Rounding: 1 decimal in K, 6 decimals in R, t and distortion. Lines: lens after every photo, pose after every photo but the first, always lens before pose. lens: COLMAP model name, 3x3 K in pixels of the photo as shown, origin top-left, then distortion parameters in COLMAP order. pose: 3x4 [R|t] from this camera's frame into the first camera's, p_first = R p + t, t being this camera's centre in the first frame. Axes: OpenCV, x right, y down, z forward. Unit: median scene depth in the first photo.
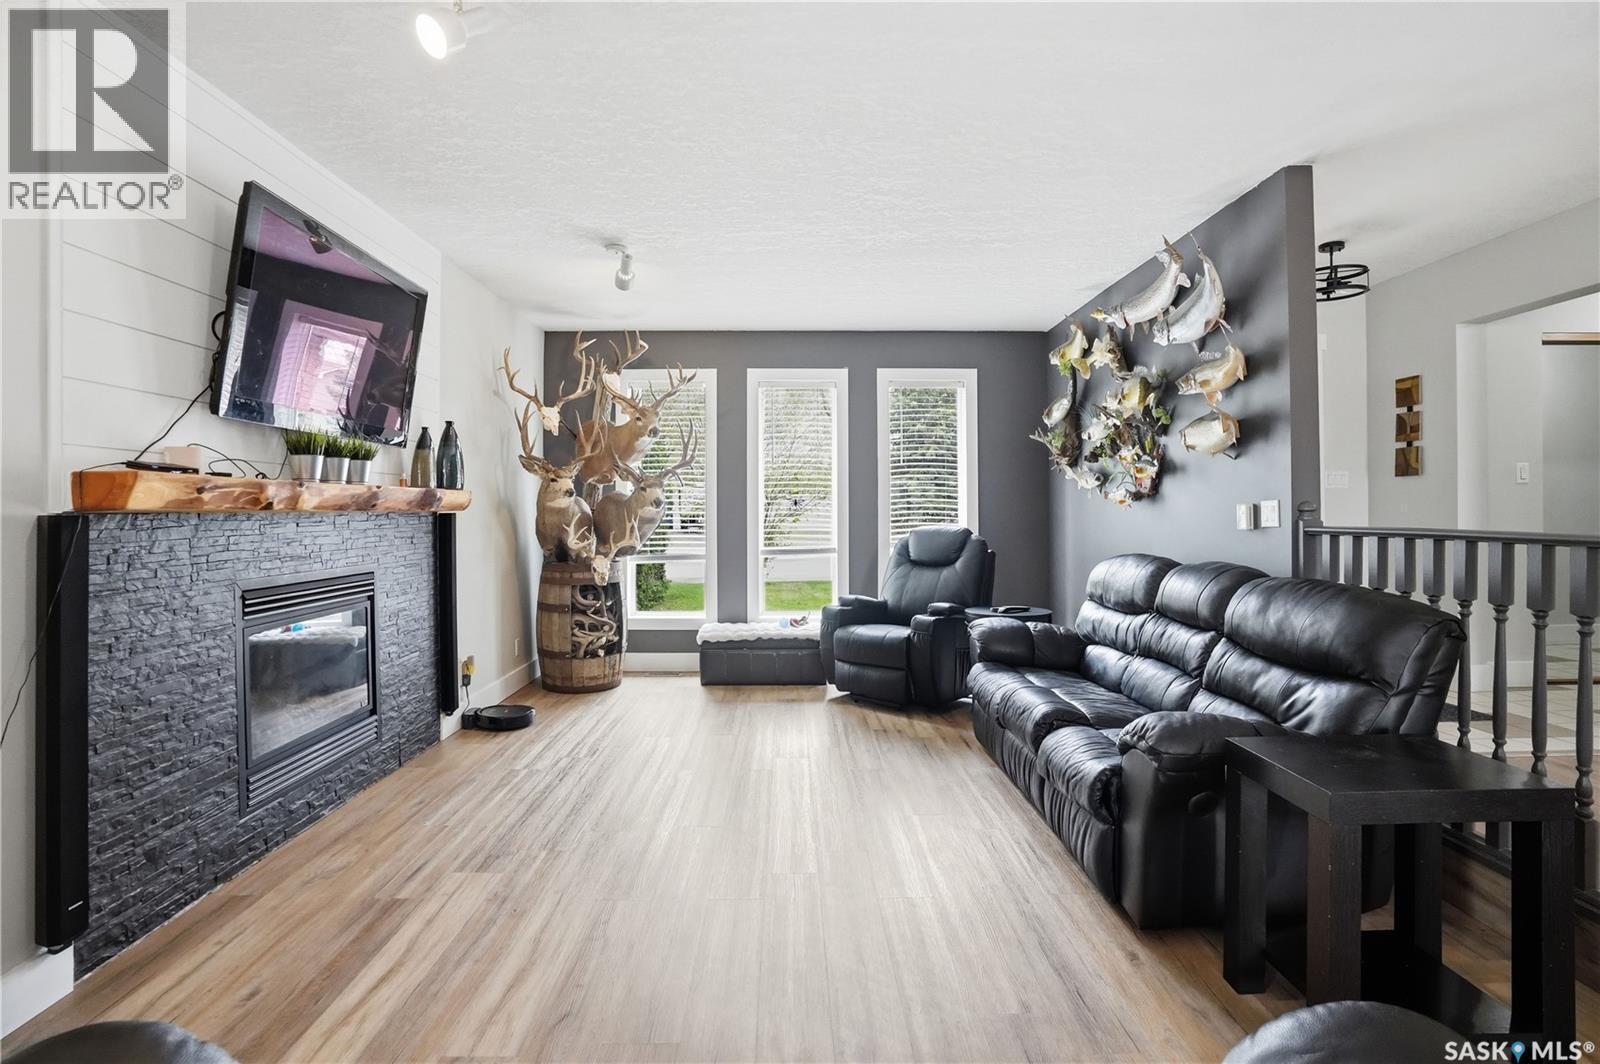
lens RADIAL K [[762.2, 0, 798.3], [0, 762.2, 508.7], [0, 0, 1]] dist [-0.075705, 0.032659]
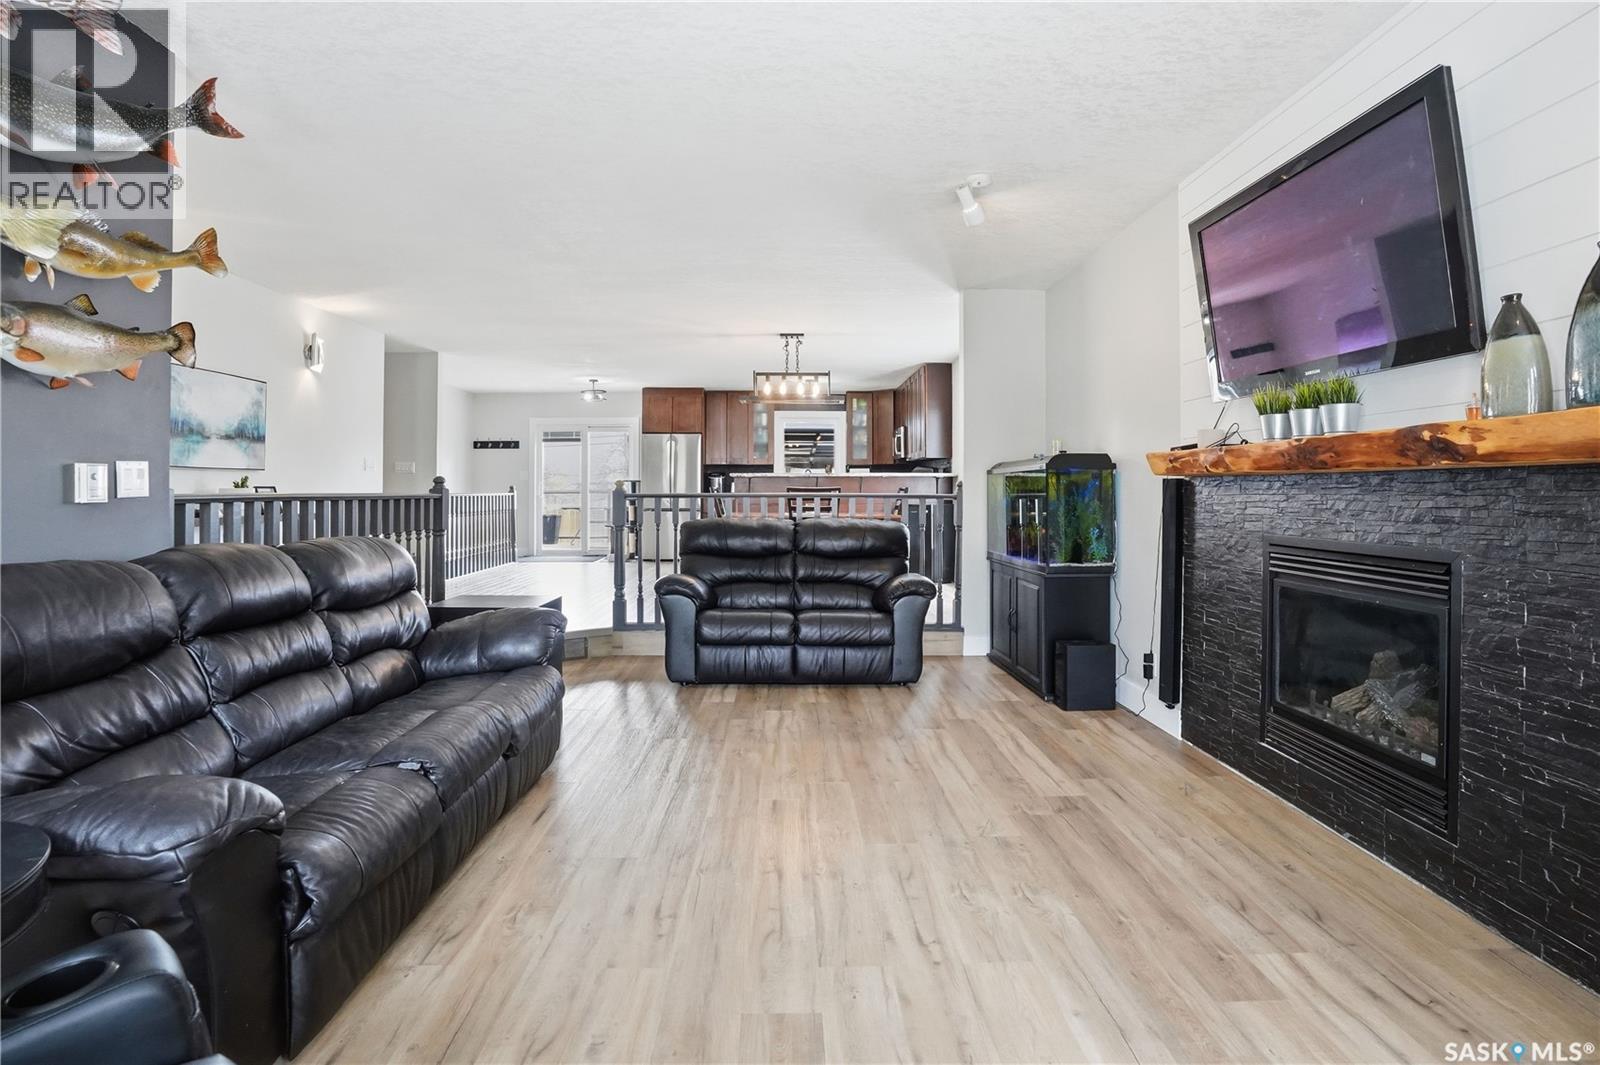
lens RADIAL K [[773.7, 0, 806.2], [0, 773.7, 504.9], [0, 0, 1]] dist [-0.031625, 0.000979]
pose [[-0.999896, 0.004083, -0.013817, -0.018162], [0.003859, 0.999861, 0.016222, 0.018606], [0.013882, 0.016167, -0.999773, 1.372960]]
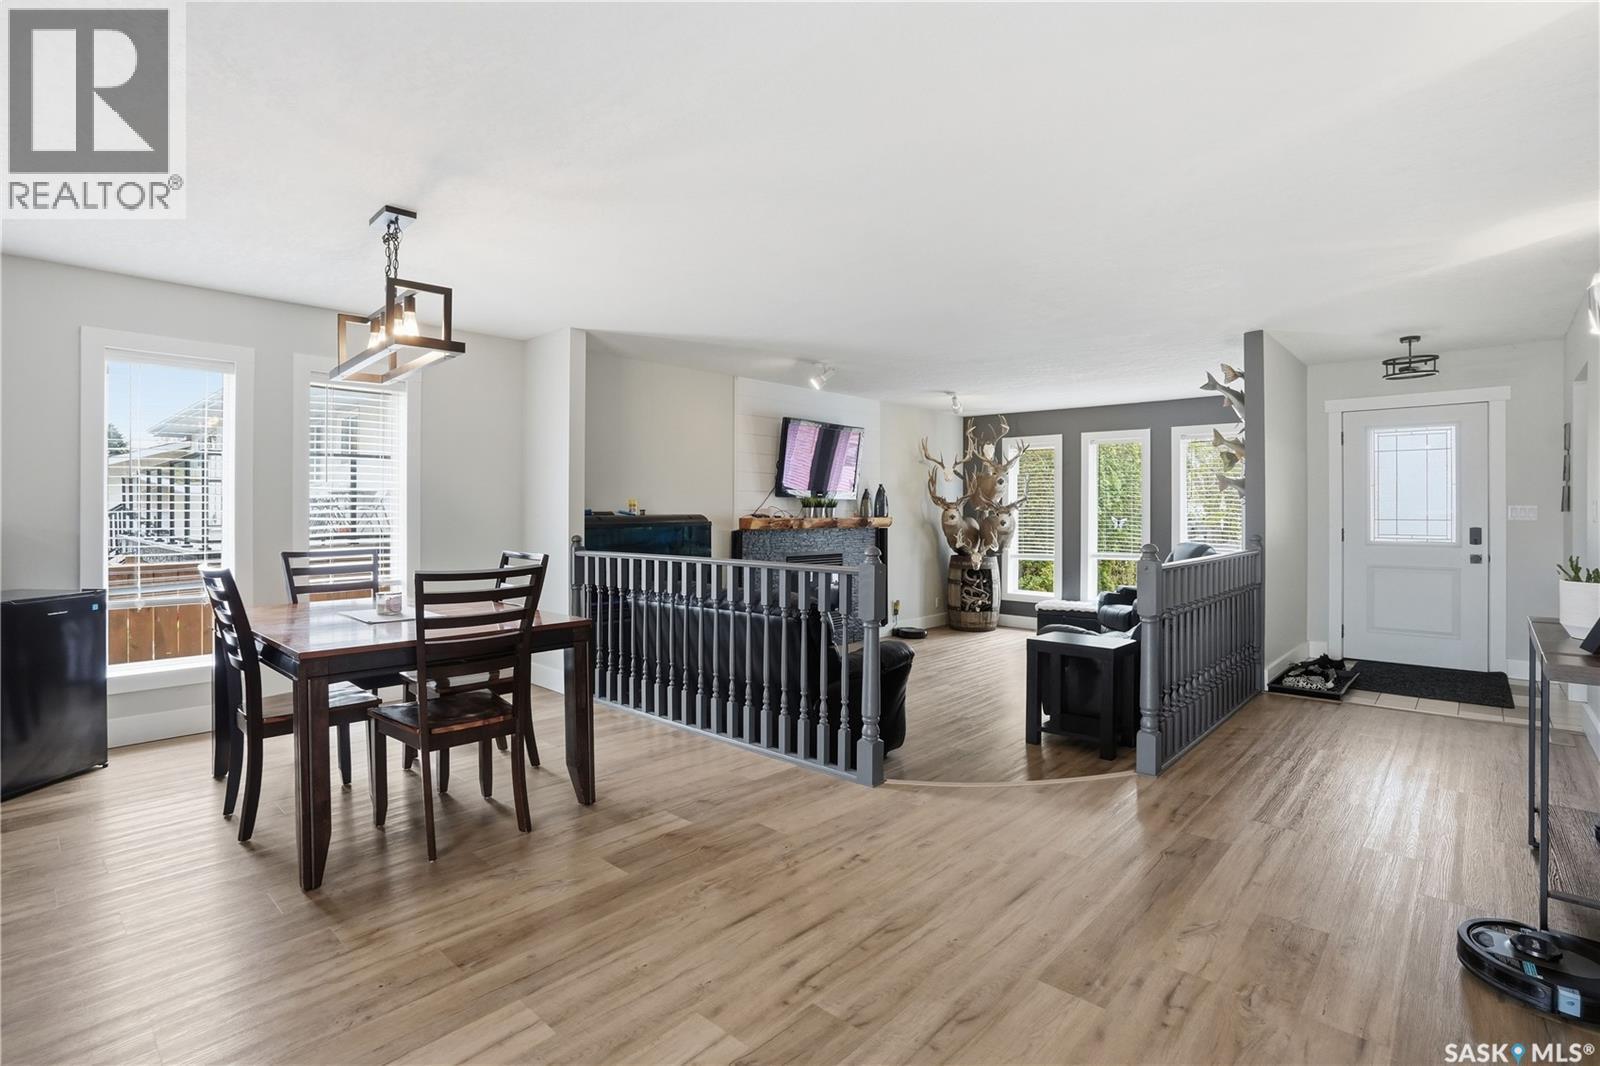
lens RADIAL K [[762.2, 0, 798.3], [0, 762.2, 509.7], [0, 0, 1]] dist [-0.075705, 0.032659]
pose [[0.722687, 0.002766, -0.691170, 0.822001], [-0.004552, 0.999989, -0.000758, -0.042850], [0.691161, 0.003694, 0.722692, -0.684308]]
